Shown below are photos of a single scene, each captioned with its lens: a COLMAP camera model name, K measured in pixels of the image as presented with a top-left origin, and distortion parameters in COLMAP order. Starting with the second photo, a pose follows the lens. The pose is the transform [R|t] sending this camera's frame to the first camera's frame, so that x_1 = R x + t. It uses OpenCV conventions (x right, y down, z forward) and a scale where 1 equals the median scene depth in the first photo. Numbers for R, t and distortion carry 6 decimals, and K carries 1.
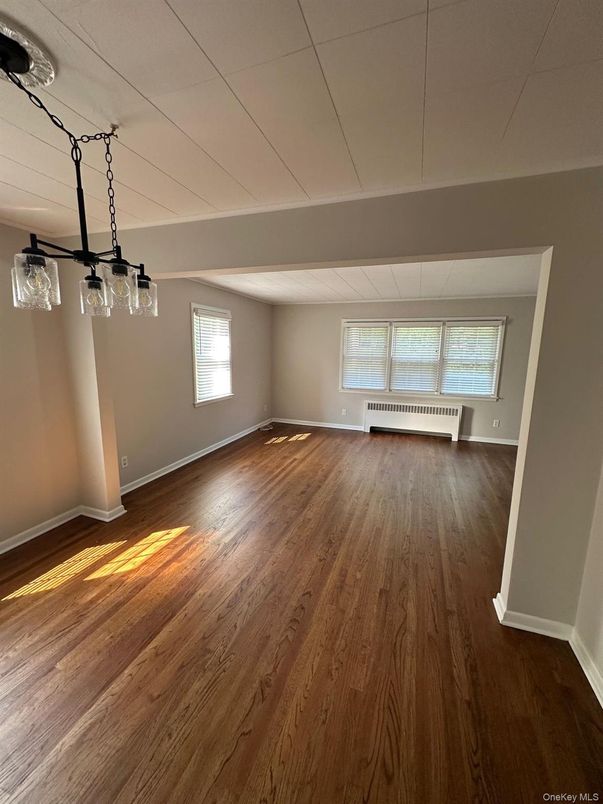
lens RADIAL K [[320.4, 0, 302.8], [0, 320.4, 402.1], [0, 0, 1]] dist [-0.001283, -0.000035]
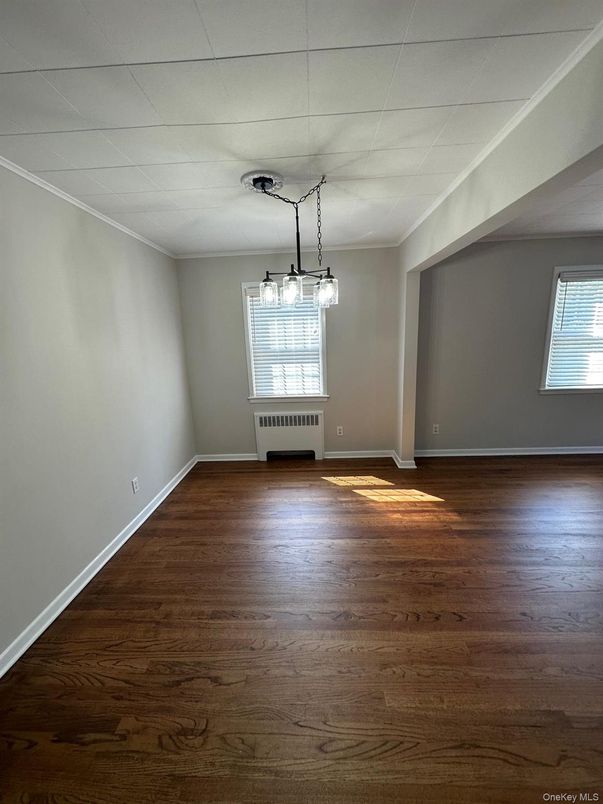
lens RADIAL K [[320.4, 0, 301.5], [0, 320.4, 401.1], [0, 0, 1]] dist [-0.001283, -0.000035]
pose [[0.294470, 0.166606, -0.941026, 0.562341], [-0.118458, 0.983456, 0.137050, -0.015925], [0.948291, 0.071115, 0.309334, 0.304786]]
